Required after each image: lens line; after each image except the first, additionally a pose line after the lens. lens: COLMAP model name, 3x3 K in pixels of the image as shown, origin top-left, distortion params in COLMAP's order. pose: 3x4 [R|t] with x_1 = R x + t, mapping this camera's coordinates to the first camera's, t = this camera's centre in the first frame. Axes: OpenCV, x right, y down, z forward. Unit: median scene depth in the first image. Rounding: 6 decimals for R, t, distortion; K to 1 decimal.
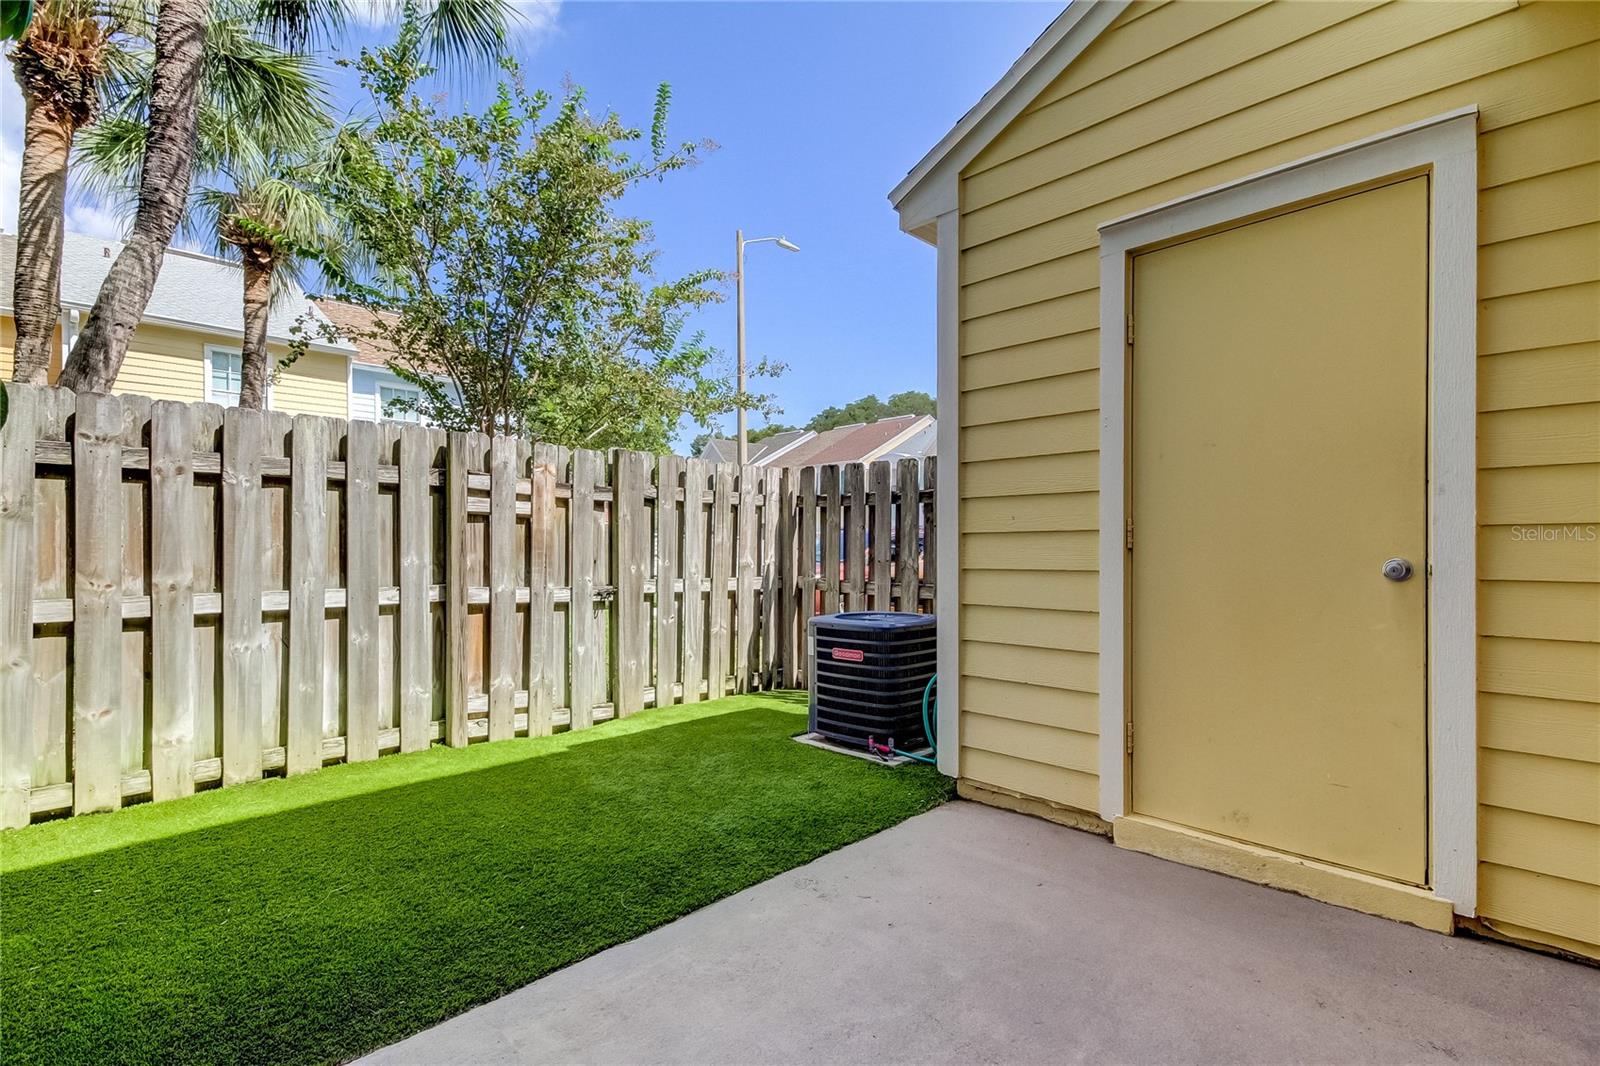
lens RADIAL K [[732.1, 0, 802.8], [0, 732.1, 545.5], [0, 0, 1]] dist [0.005722, 0.001012]
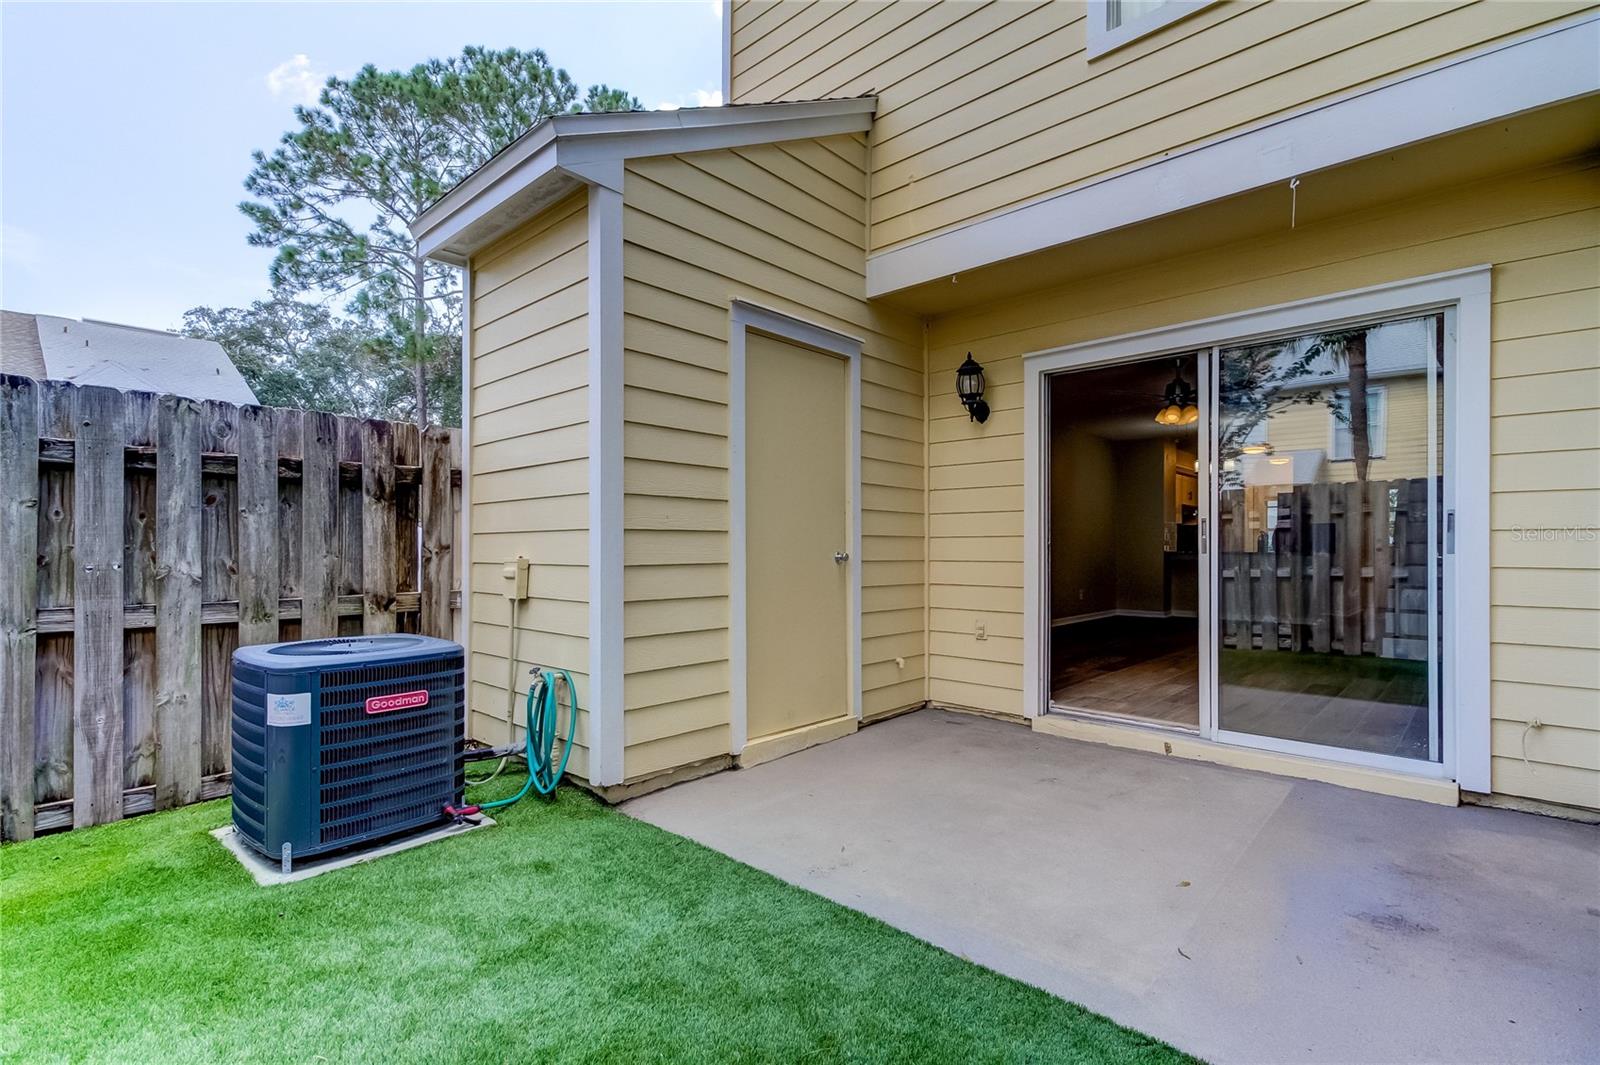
lens RADIAL K [[732.1, 0, 802.0], [0, 732.1, 541.4], [0, 0, 1]] dist [0.005722, 0.001012]
pose [[-0.053214, 0.012502, 0.998505, -0.777007], [-0.009091, 0.999874, -0.013004, 0.010543], [-0.998542, -0.009769, -0.053094, 0.825433]]
